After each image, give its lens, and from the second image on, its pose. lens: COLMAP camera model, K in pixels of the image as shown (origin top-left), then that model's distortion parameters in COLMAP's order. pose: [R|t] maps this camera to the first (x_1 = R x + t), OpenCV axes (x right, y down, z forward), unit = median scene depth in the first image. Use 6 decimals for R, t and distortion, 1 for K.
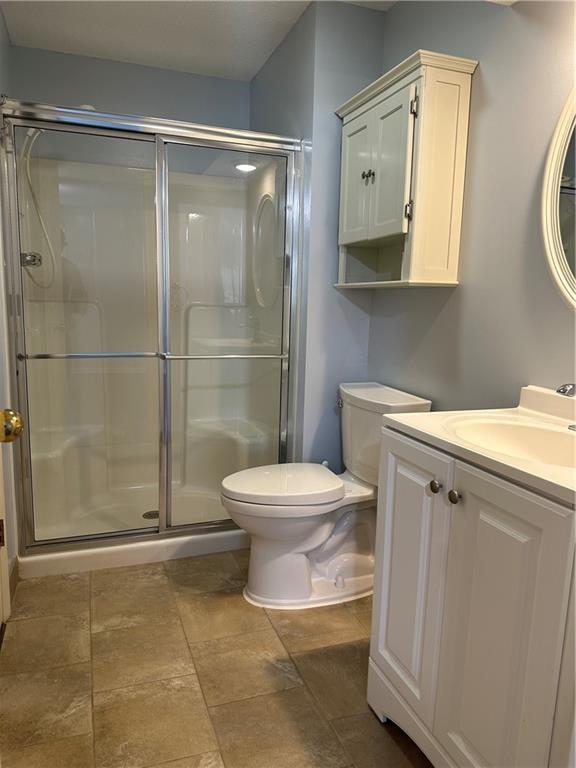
lens RADIAL K [[551.6, 0, 288.0], [0, 551.6, 384.0], [0, 0, 1]] dist [0.009172, -0.004566]
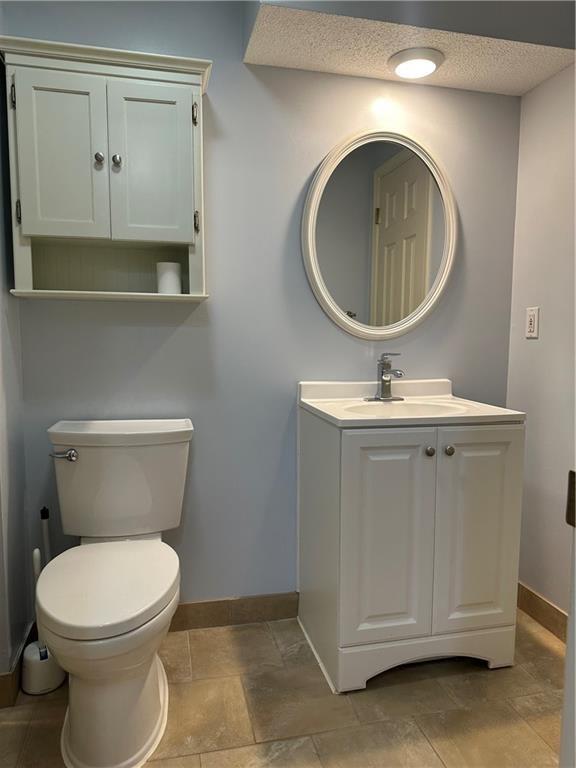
lens RADIAL K [[551.6, 0, 288.0], [0, 551.6, 384.0], [0, 0, 1]] dist [0.009172, -0.004566]
pose [[0.128095, -0.133243, 0.982771, -0.762615], [0.155160, 0.981424, 0.112837, -0.129708], [-0.979549, 0.138033, 0.146389, 0.787770]]
